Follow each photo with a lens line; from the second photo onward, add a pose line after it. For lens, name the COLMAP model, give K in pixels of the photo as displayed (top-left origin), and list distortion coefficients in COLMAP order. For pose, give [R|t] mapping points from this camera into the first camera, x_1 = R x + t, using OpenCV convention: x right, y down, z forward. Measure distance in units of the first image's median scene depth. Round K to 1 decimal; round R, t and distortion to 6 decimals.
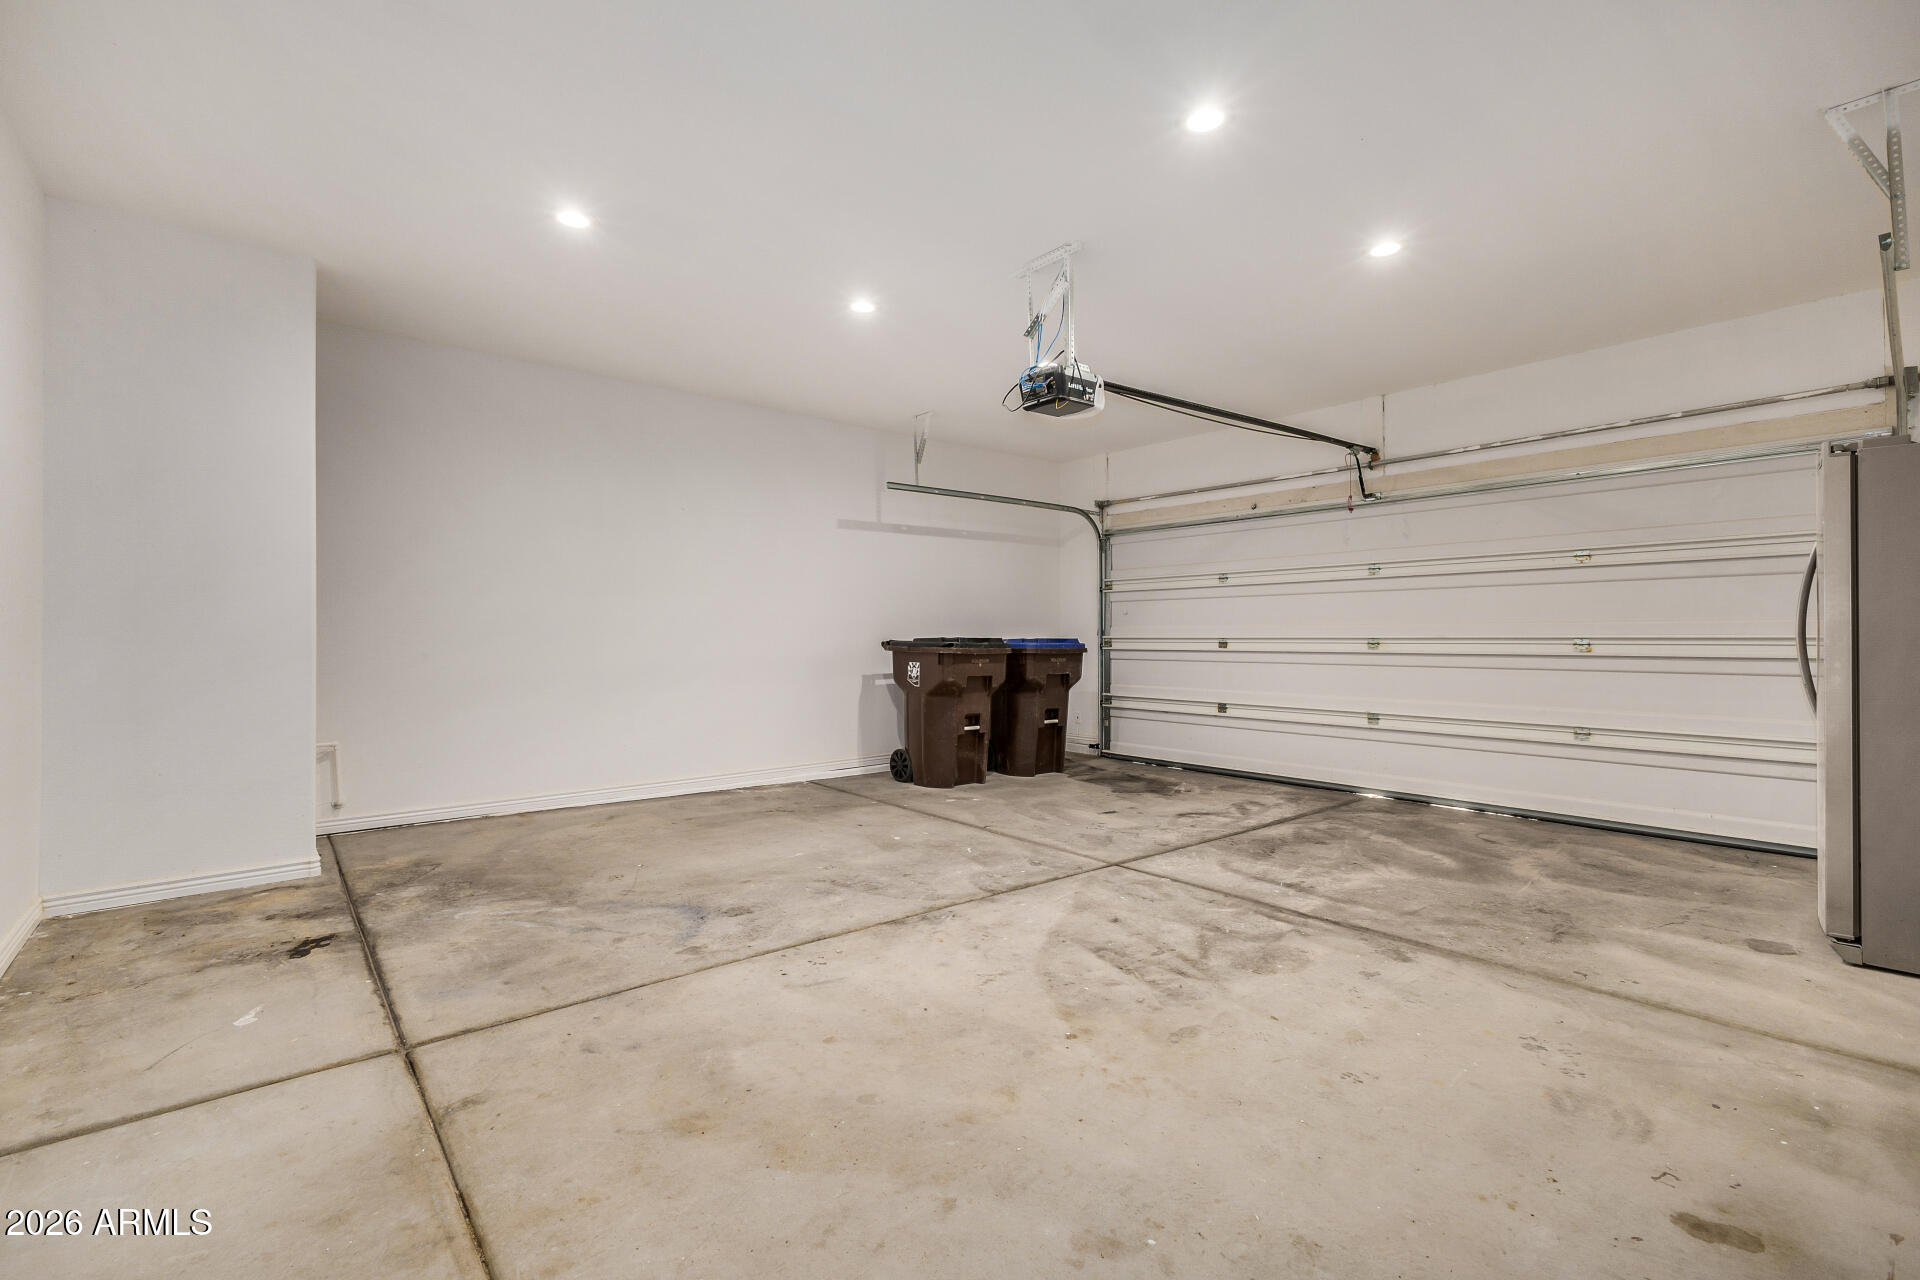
lens RADIAL K [[814.8, 0, 962.3], [0, 814.8, 629.2], [0, 0, 1]] dist [0.005852, 0.000029]
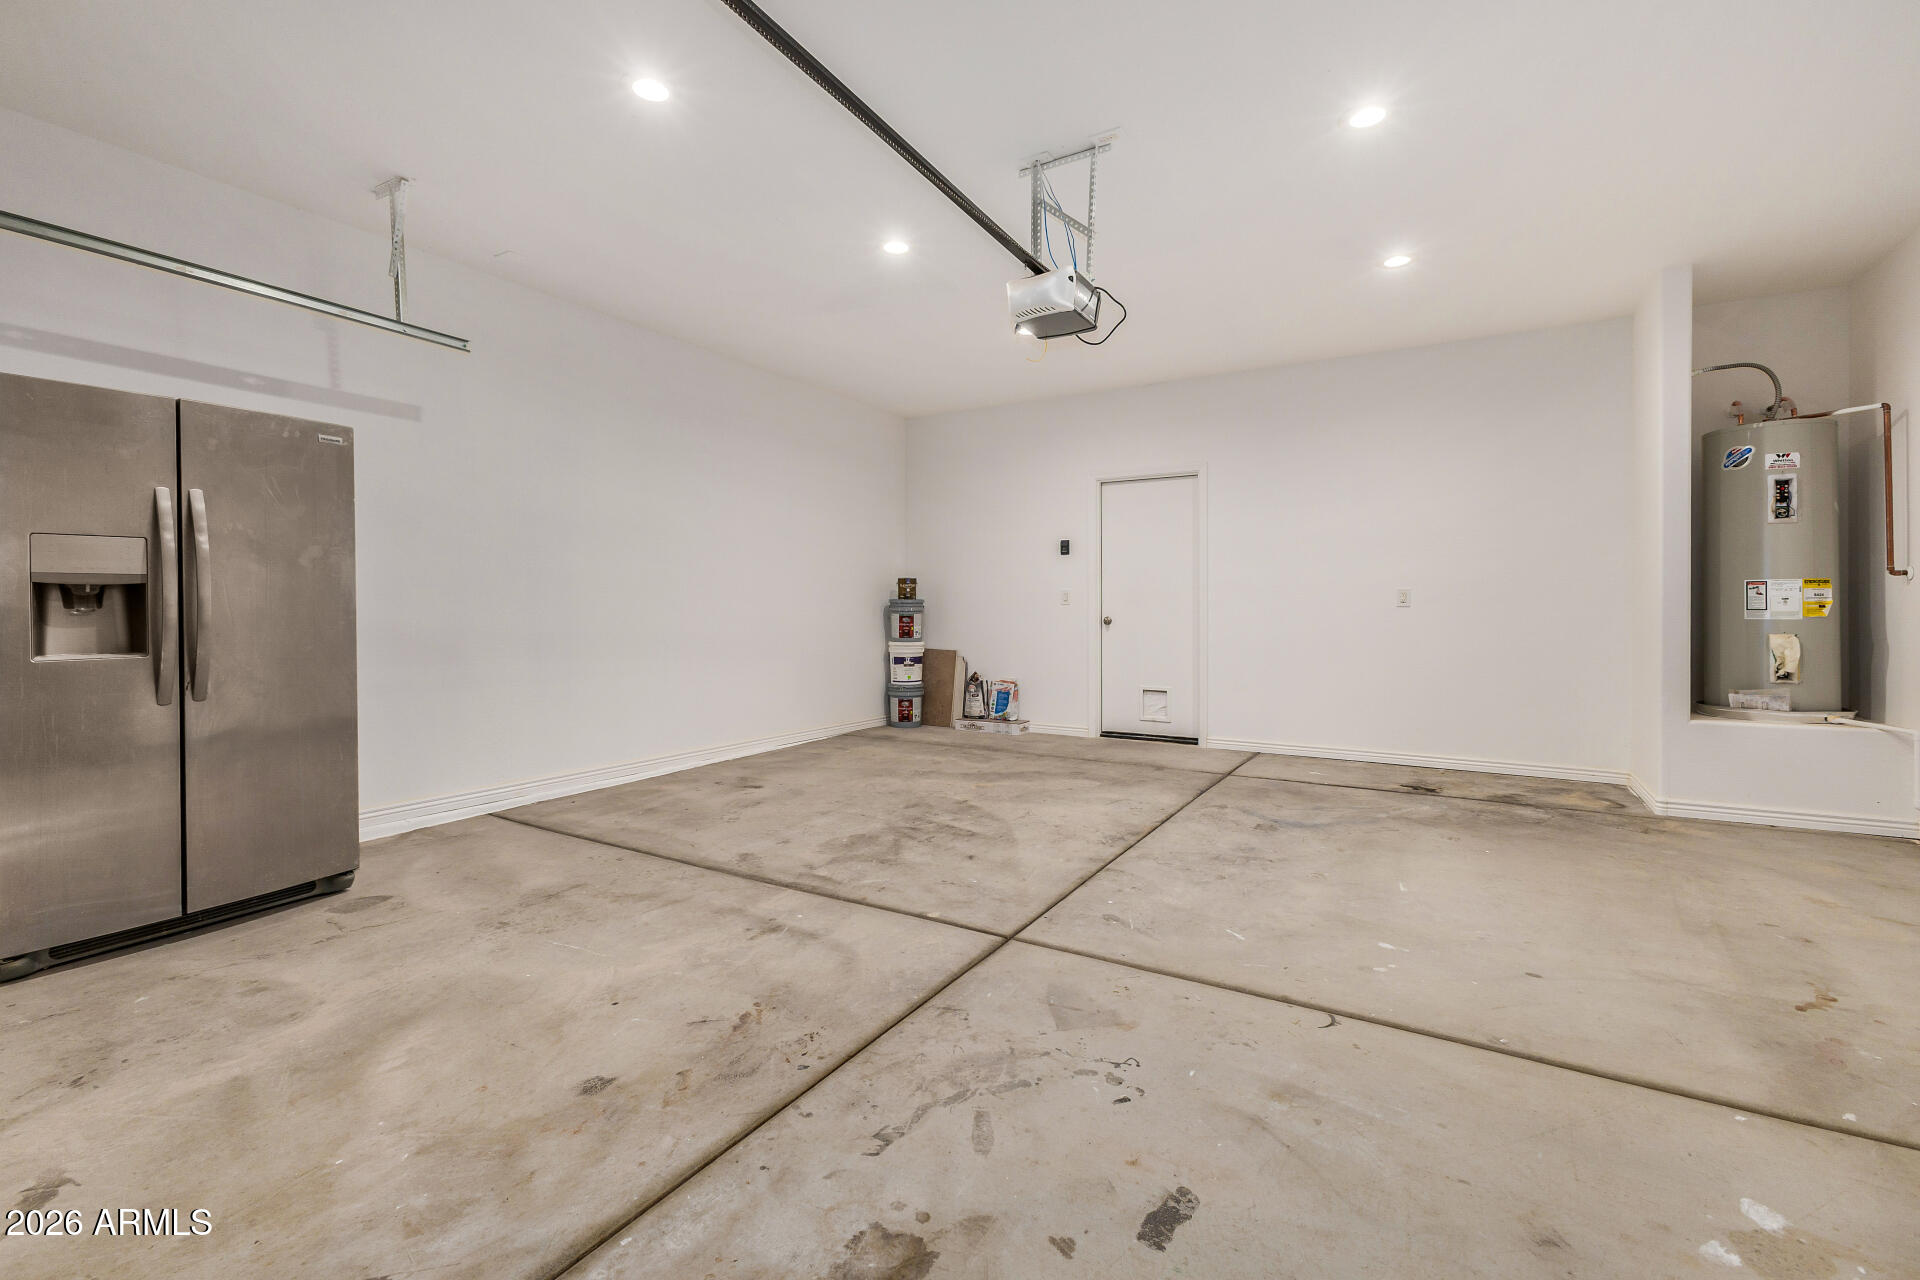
lens RADIAL K [[814.8, 0, 962.3], [0, 814.8, 629.2], [0, 0, 1]] dist [0.005852, 0.000029]
pose [[-0.947308, 0.009138, -0.320194, 0.540185], [0.003840, 0.999845, 0.017174, 0.026213], [0.320301, 0.015039, -0.947196, 2.001262]]
